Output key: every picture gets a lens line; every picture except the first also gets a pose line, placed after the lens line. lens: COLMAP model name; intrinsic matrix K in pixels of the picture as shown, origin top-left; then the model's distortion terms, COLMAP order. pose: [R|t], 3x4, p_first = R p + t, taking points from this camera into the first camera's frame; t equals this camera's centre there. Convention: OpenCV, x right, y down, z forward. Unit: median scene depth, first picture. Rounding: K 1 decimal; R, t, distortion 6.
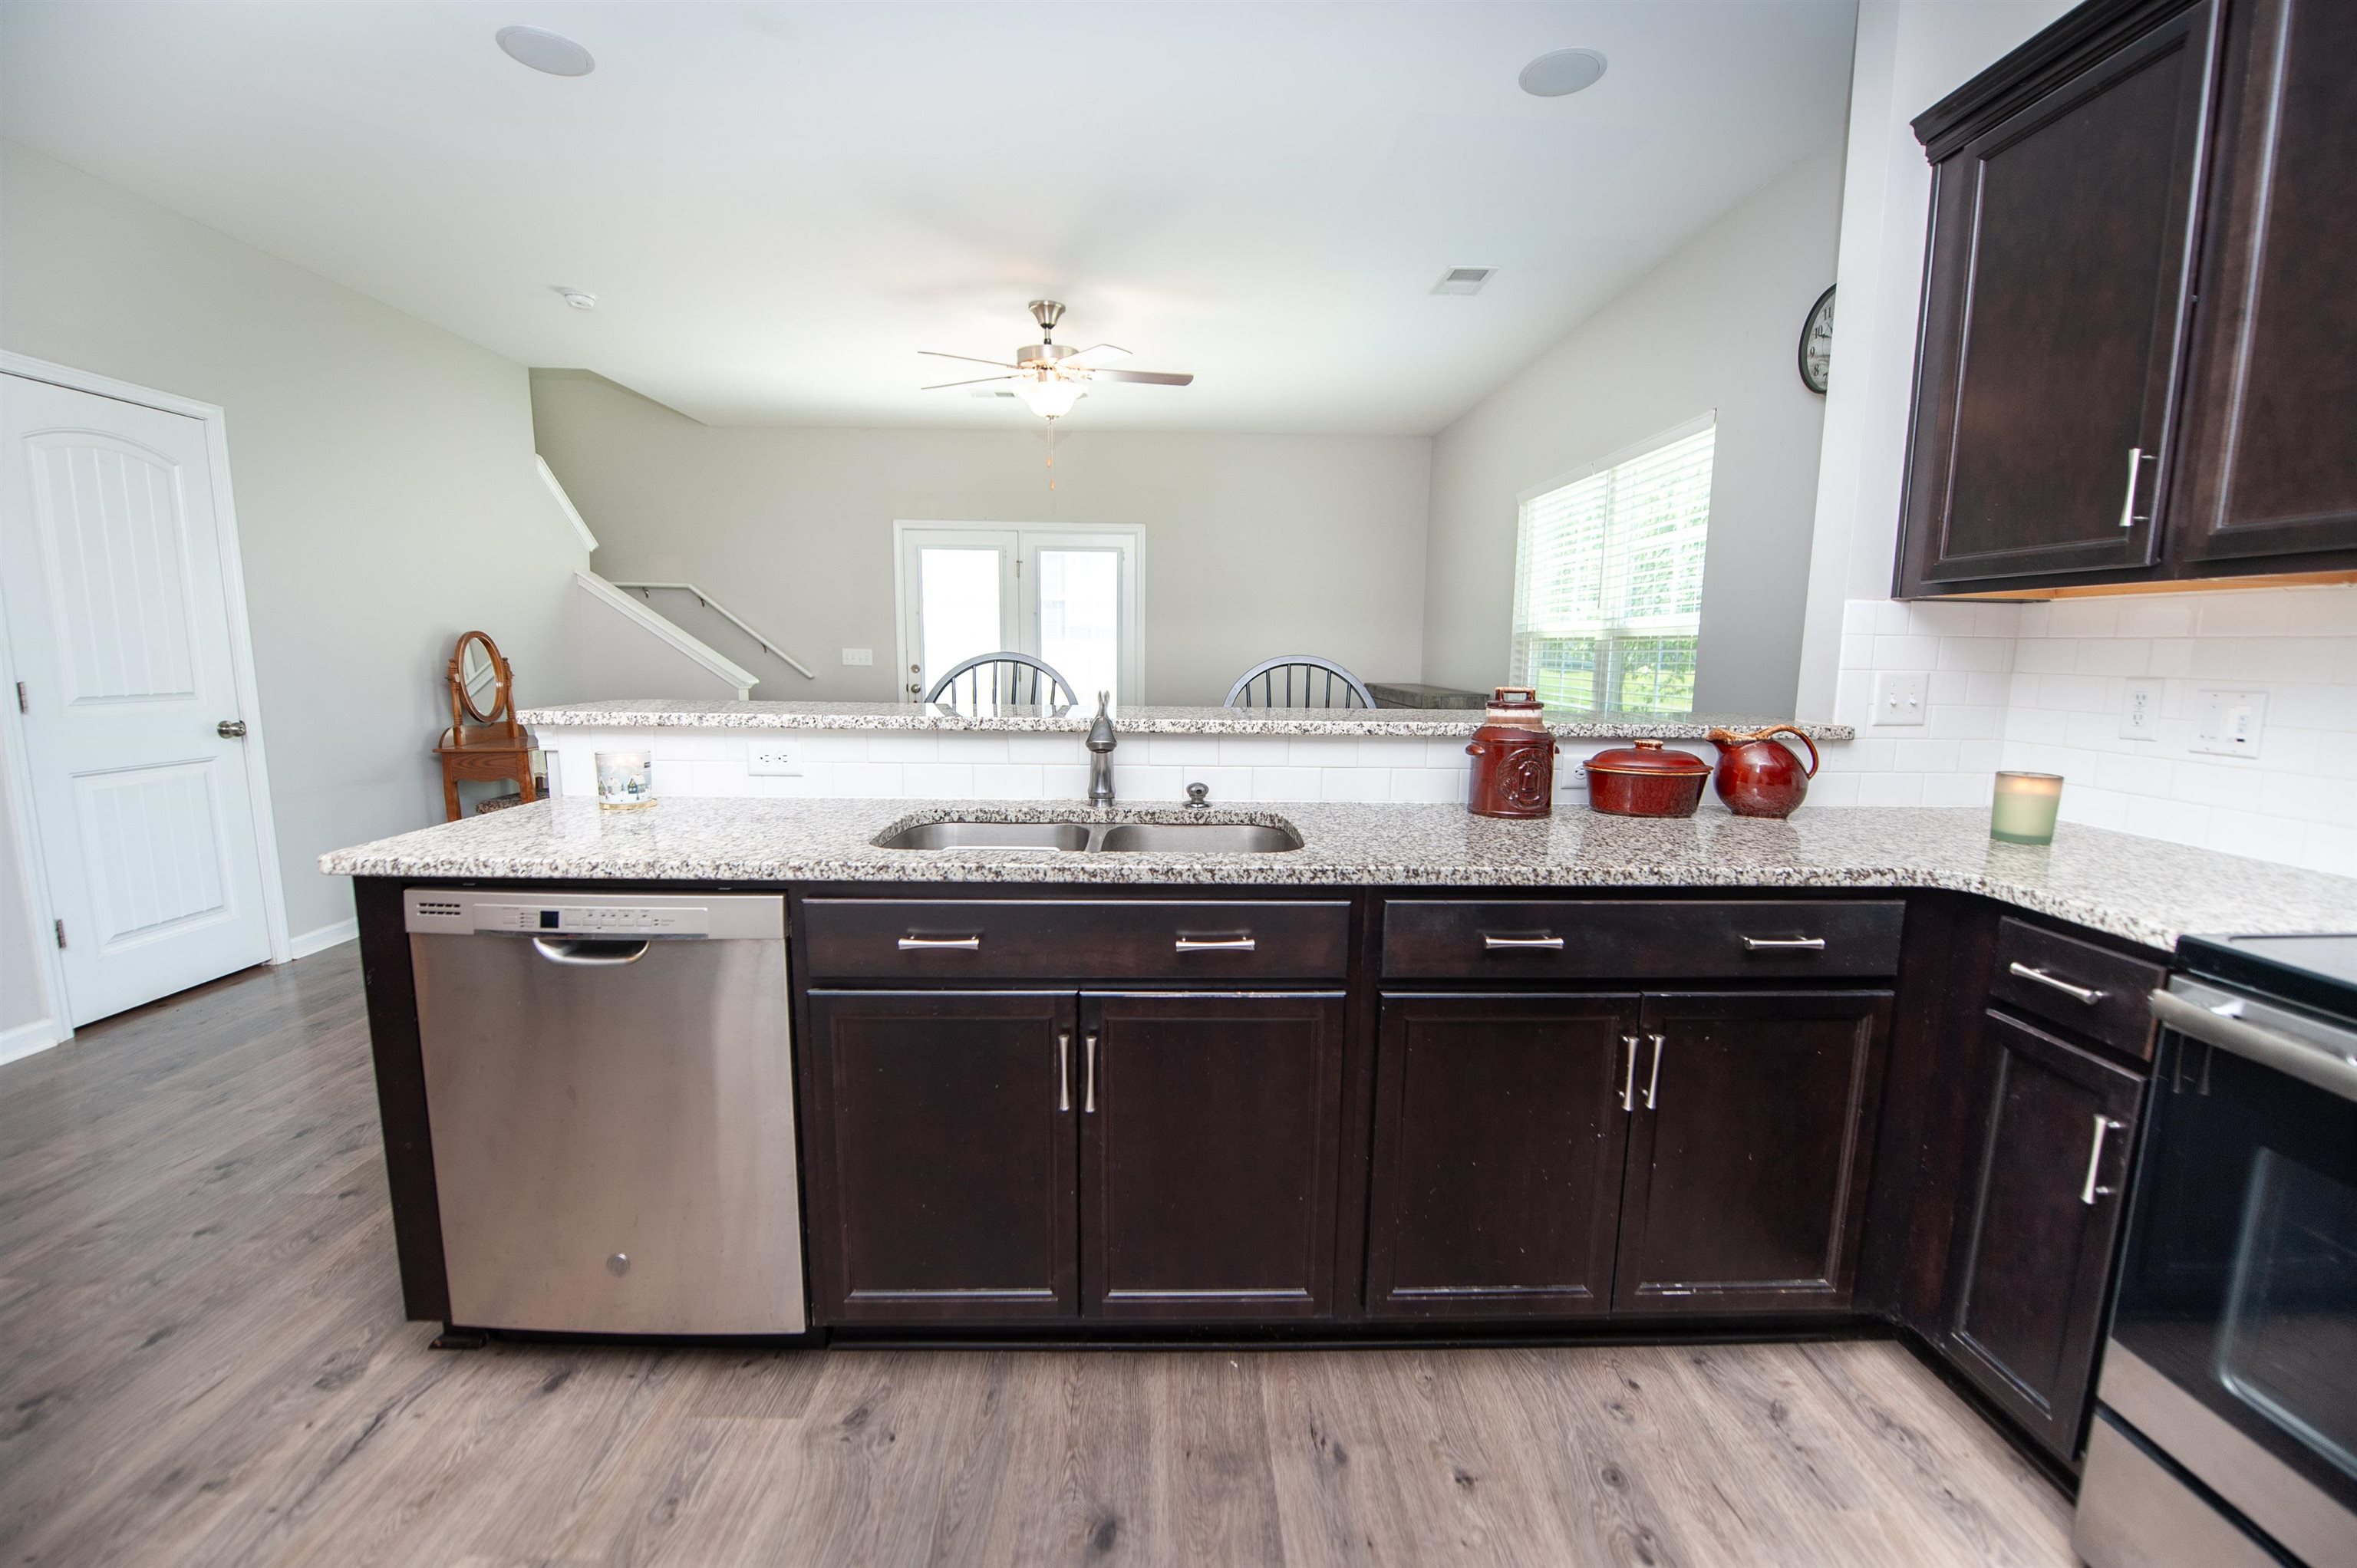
lens RADIAL K [[940.6, 0, 1183.8], [0, 940.6, 786.7], [0, 0, 1]] dist [-0.022203, -0.002341]
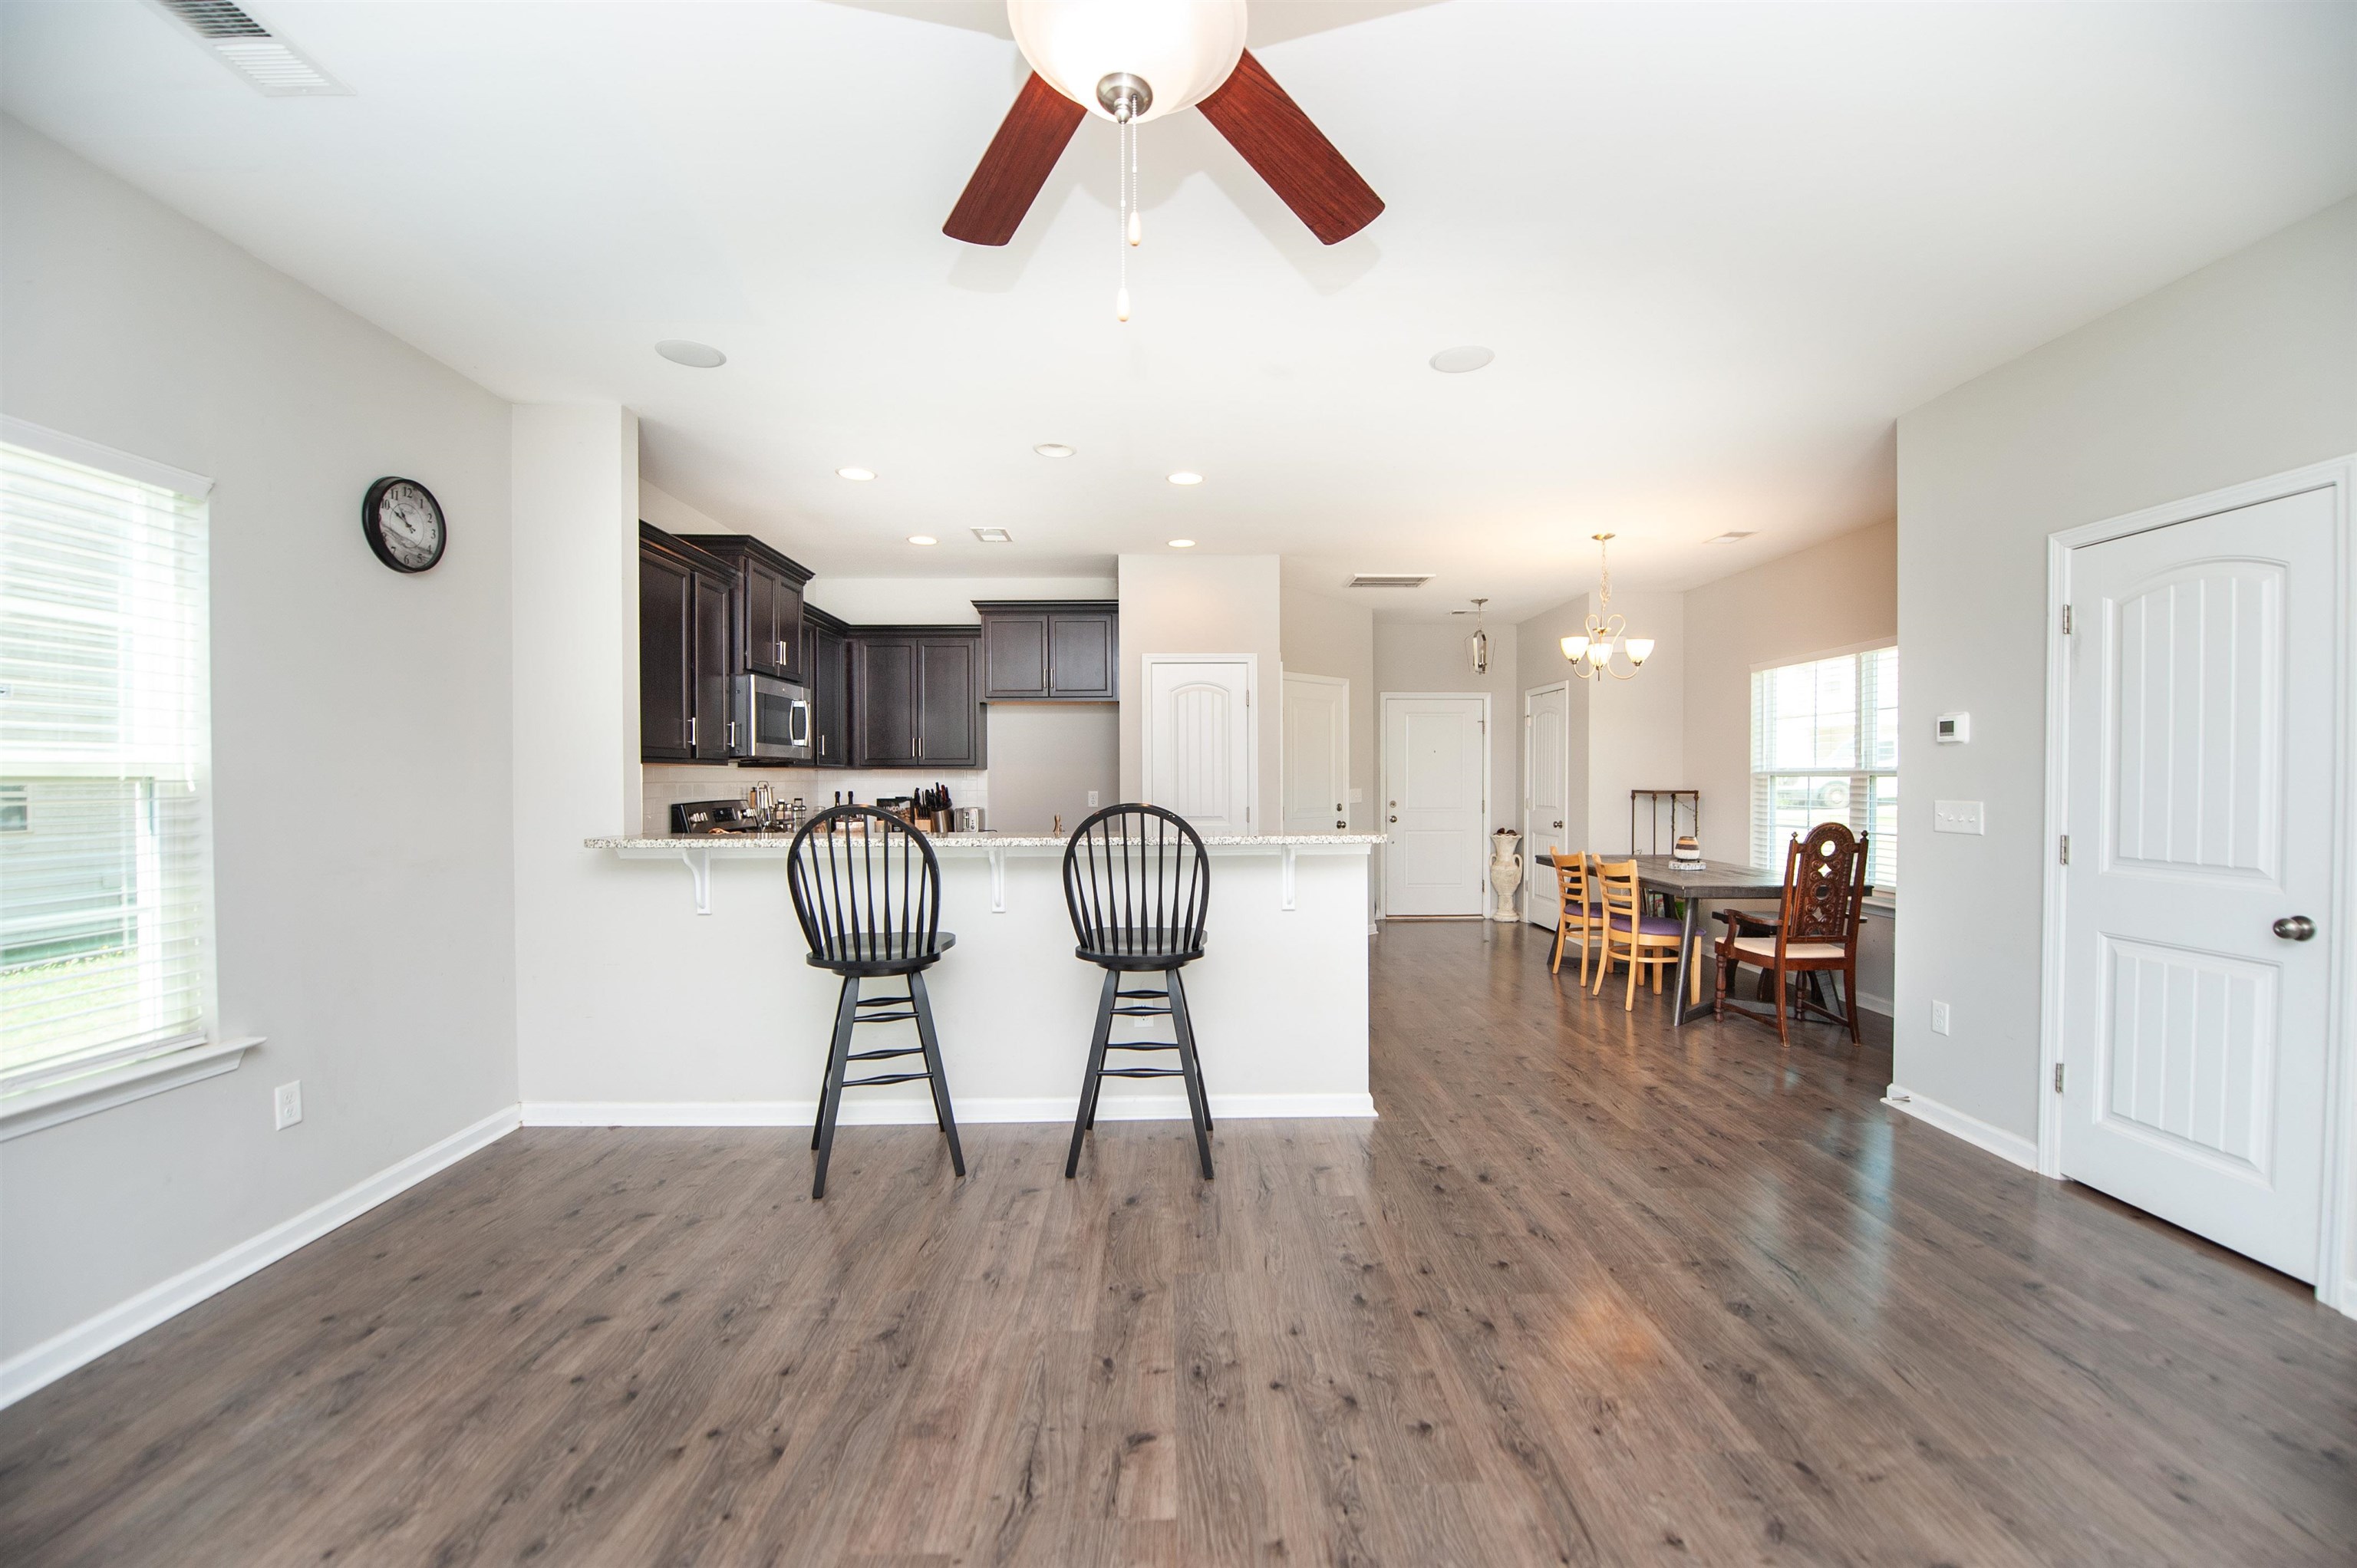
lens RADIAL K [[940.6, 0, 1183.8], [0, 940.6, 786.7], [0, 0, 1]] dist [-0.022203, -0.002341]
pose [[-0.999941, -0.009501, 0.005332, -0.203627], [-0.008576, 0.988241, 0.152661, -0.273117], [-0.006720, 0.152607, -0.988264, 1.698064]]
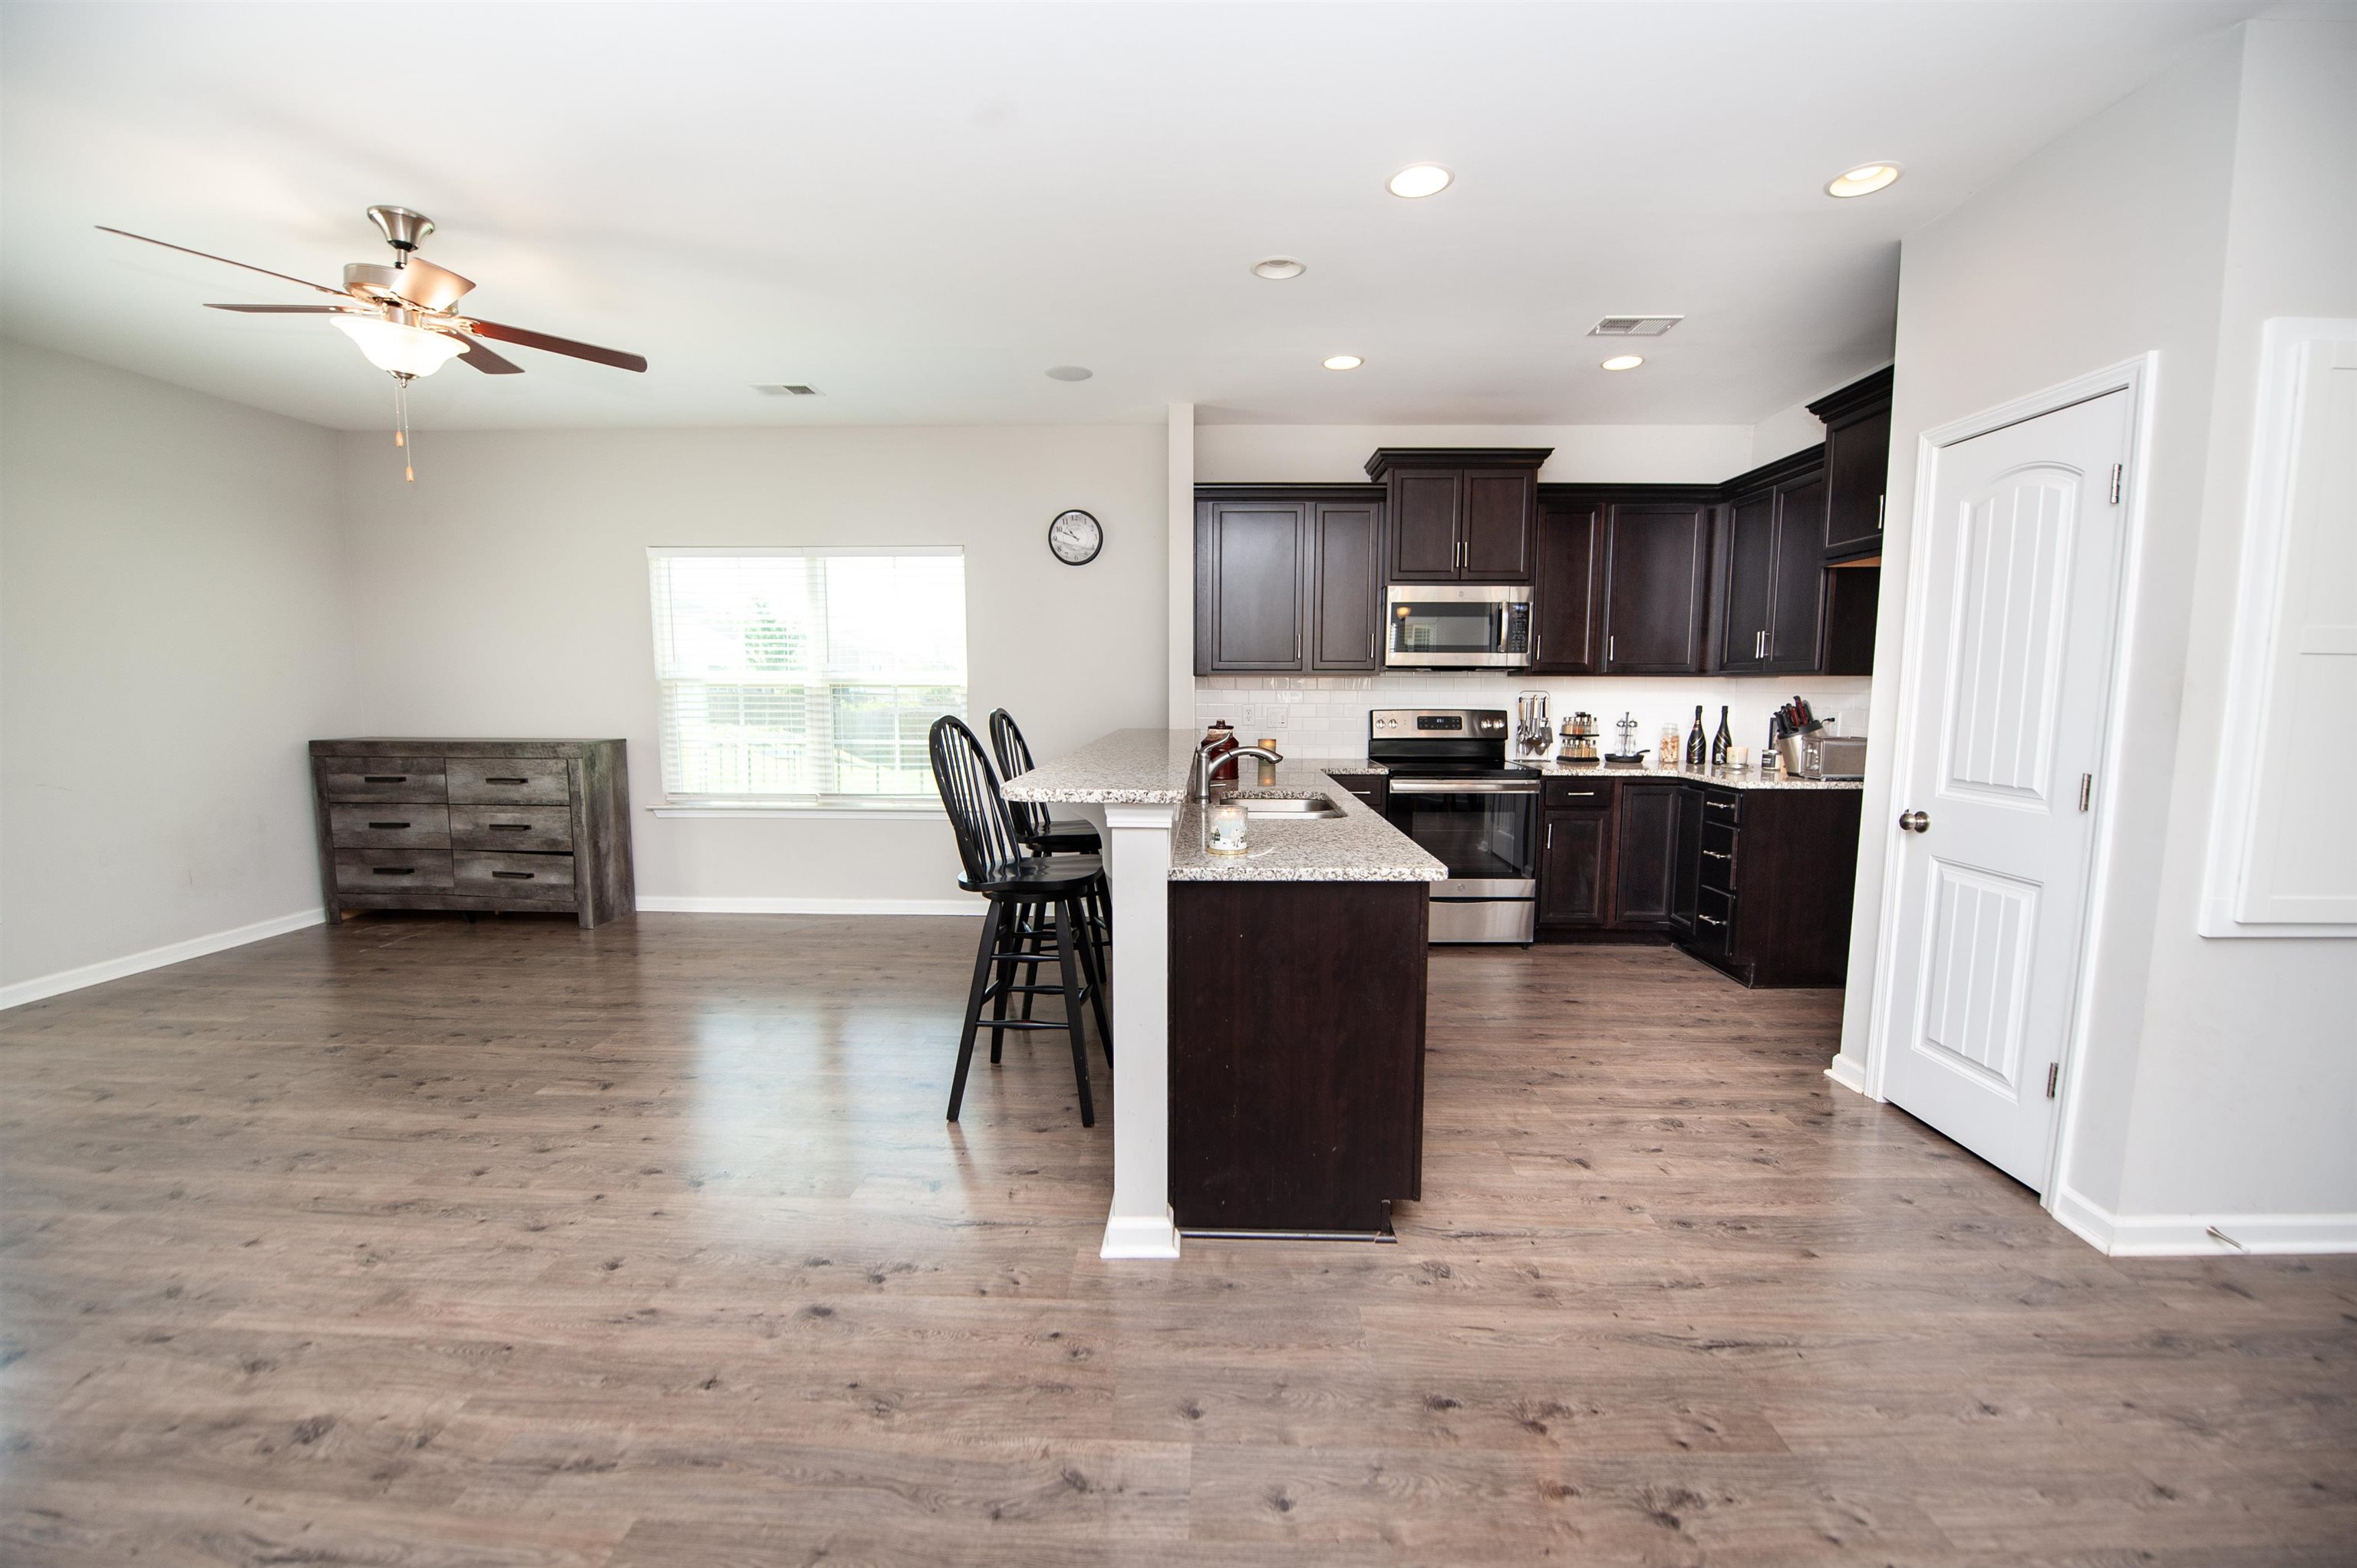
lens RADIAL K [[949.7, 0, 1183.8], [0, 949.7, 789.6], [0, 0, 1]] dist [-0.015680, -0.002773]
pose [[0.059064, -0.123654, 0.990566, -1.033617], [0.140051, 0.983511, 0.114422, -0.122991], [-0.988381, 0.131971, 0.075408, 0.537623]]
